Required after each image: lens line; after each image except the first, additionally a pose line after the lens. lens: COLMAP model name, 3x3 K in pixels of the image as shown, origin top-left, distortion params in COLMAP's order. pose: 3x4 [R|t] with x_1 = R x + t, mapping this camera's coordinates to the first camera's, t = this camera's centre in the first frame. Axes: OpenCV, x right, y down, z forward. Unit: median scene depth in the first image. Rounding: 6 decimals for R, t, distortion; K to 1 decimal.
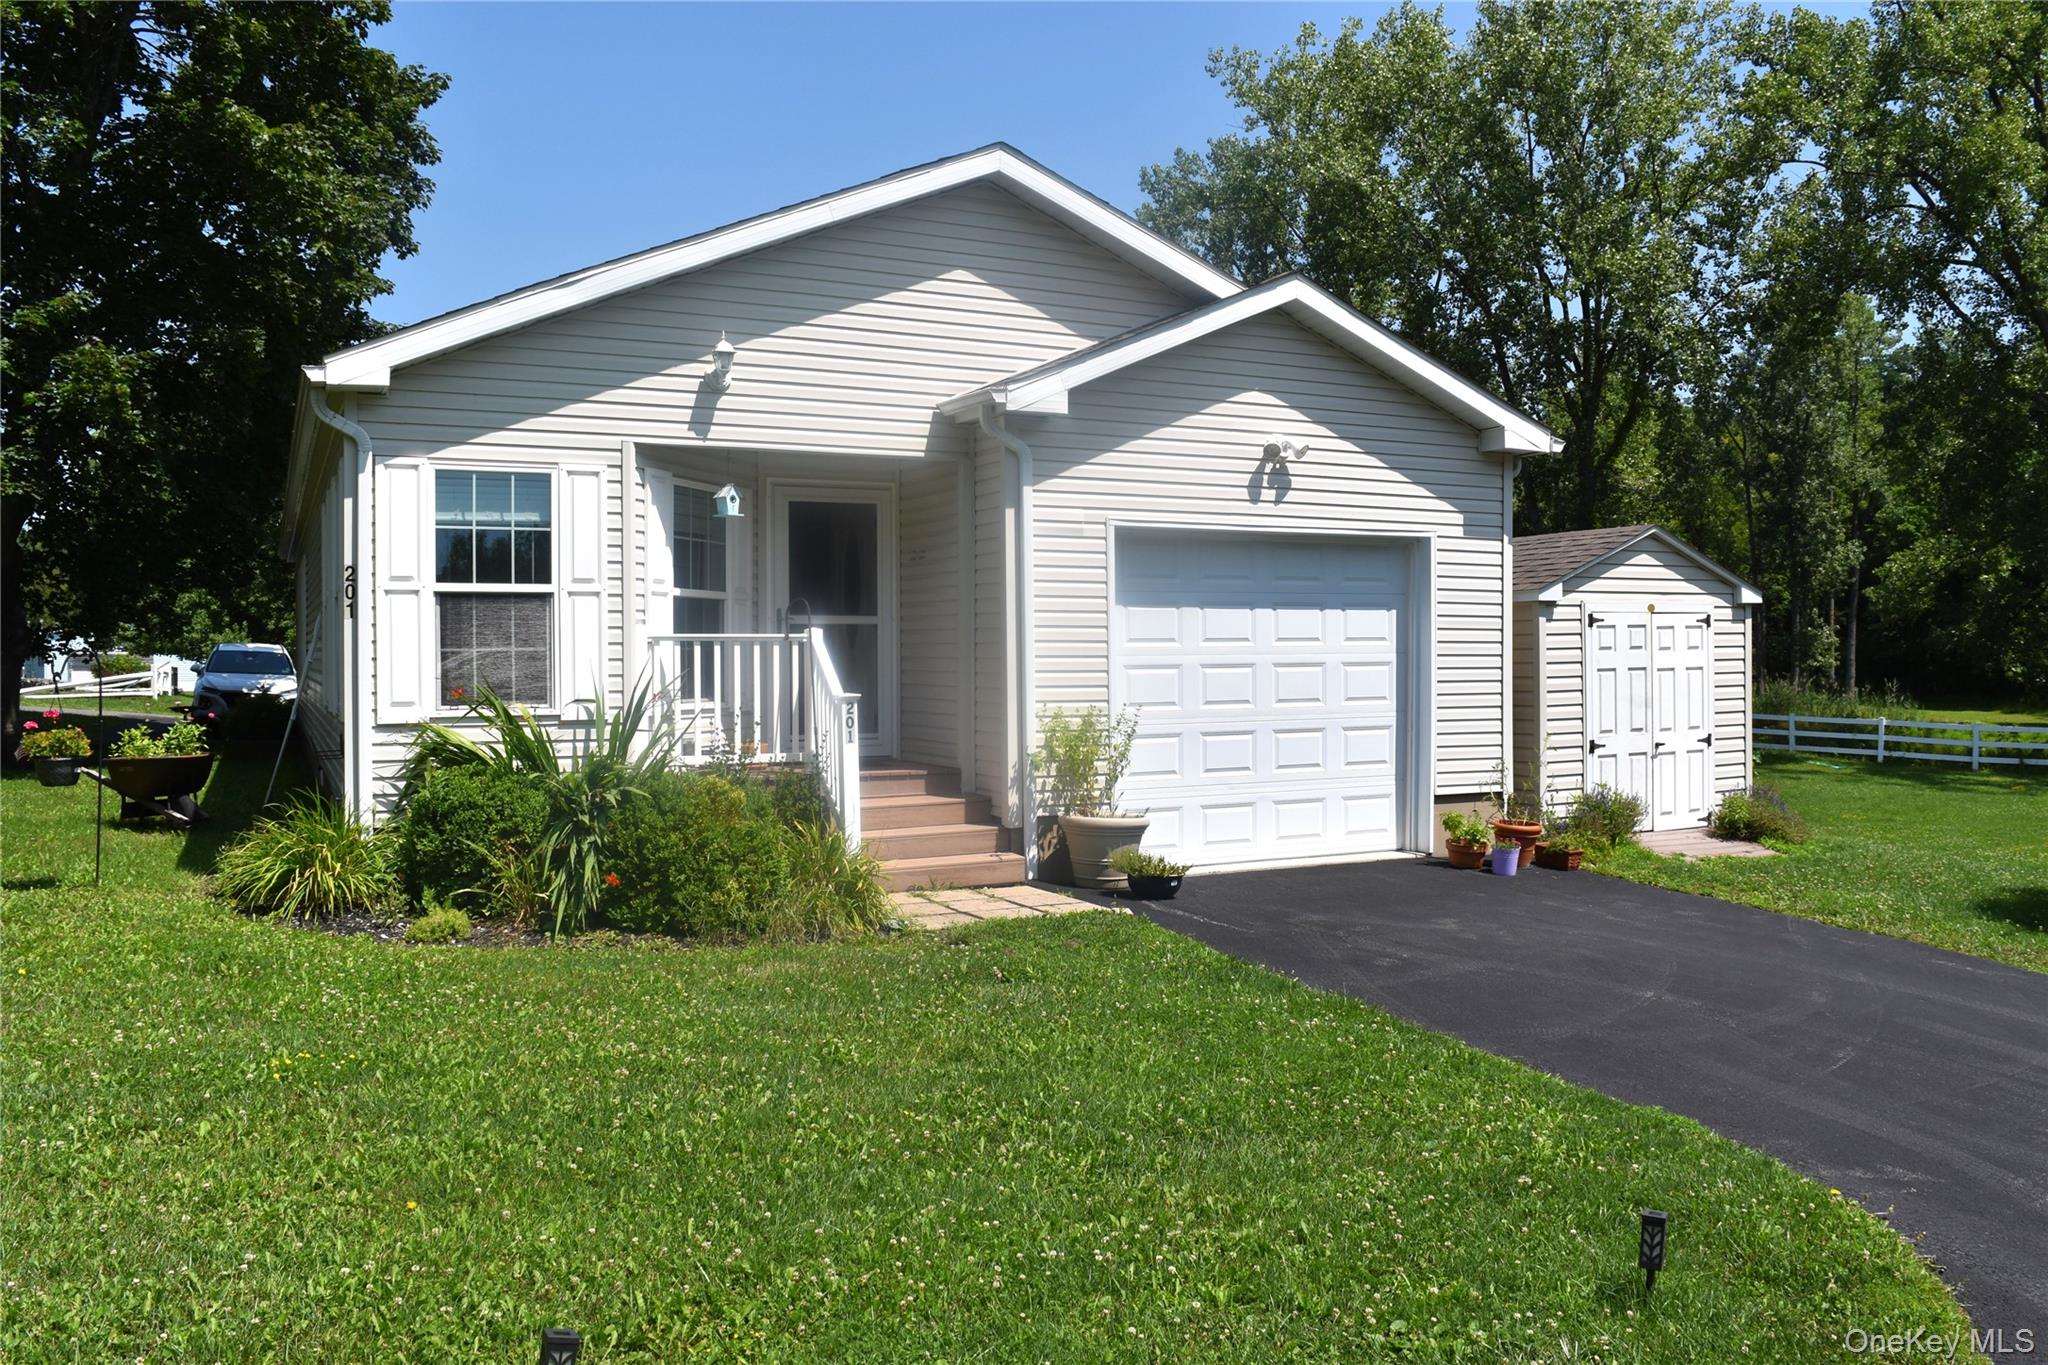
lens RADIAL K [[1581.0, 0, 1030.2], [0, 1581.0, 681.0], [0, 0, 1]] dist [-0.094190, 0.021480]
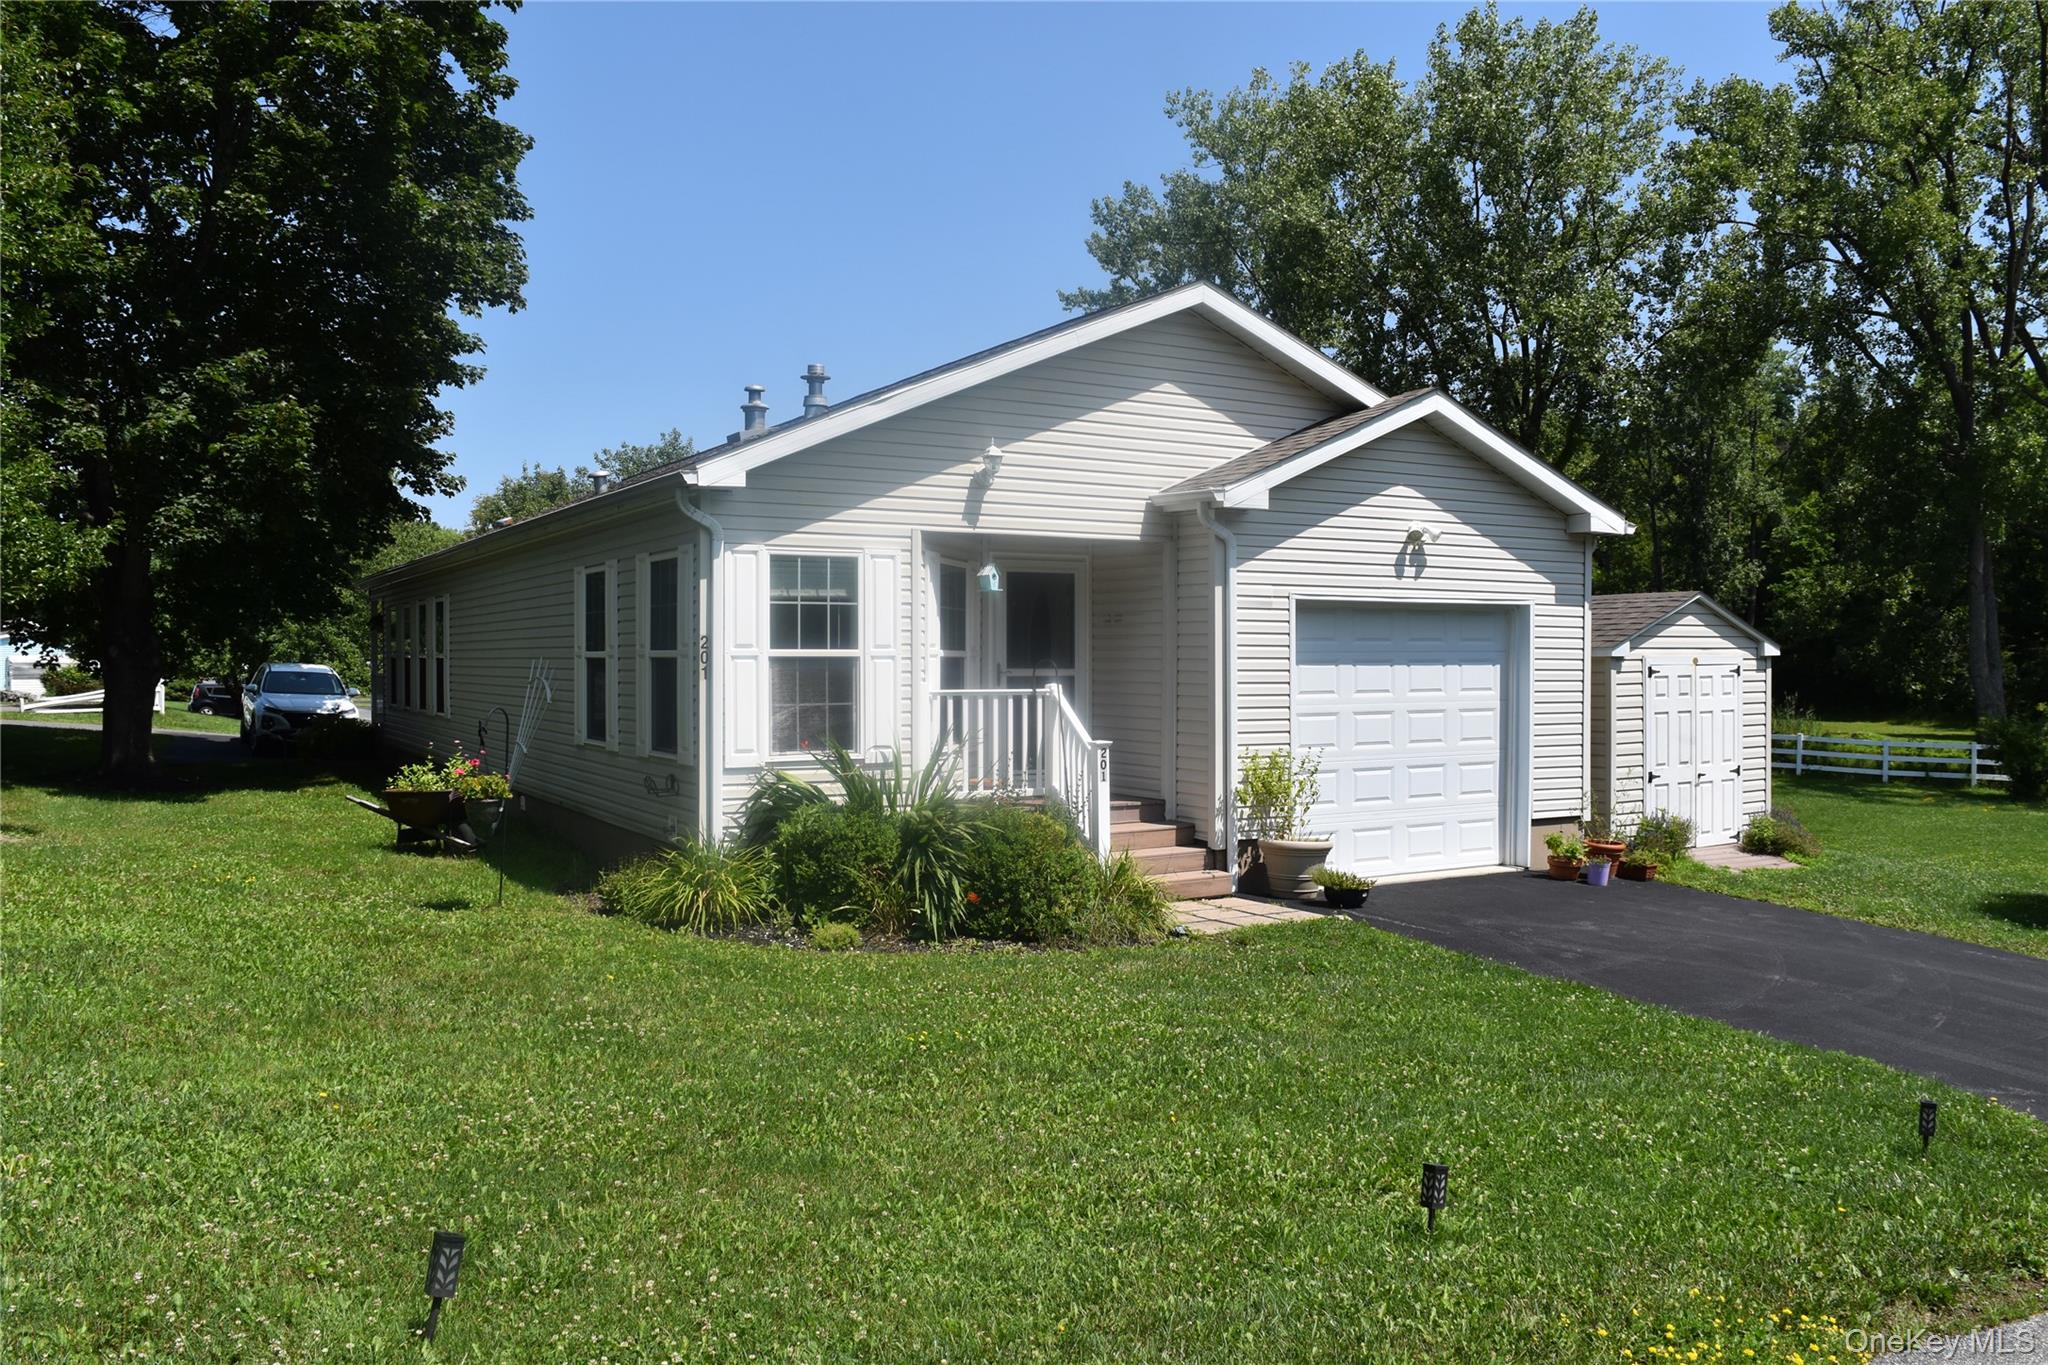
lens RADIAL K [[1576.3, 0, 1029.1], [0, 1576.3, 684.0], [0, 0, 1]] dist [-0.092385, 0.022314]
pose [[0.997962, 0.003450, 0.063721, -0.211123], [-0.003361, 0.999993, -0.001500, -0.028667], [-0.063726, 0.001283, 0.997967, -0.175506]]
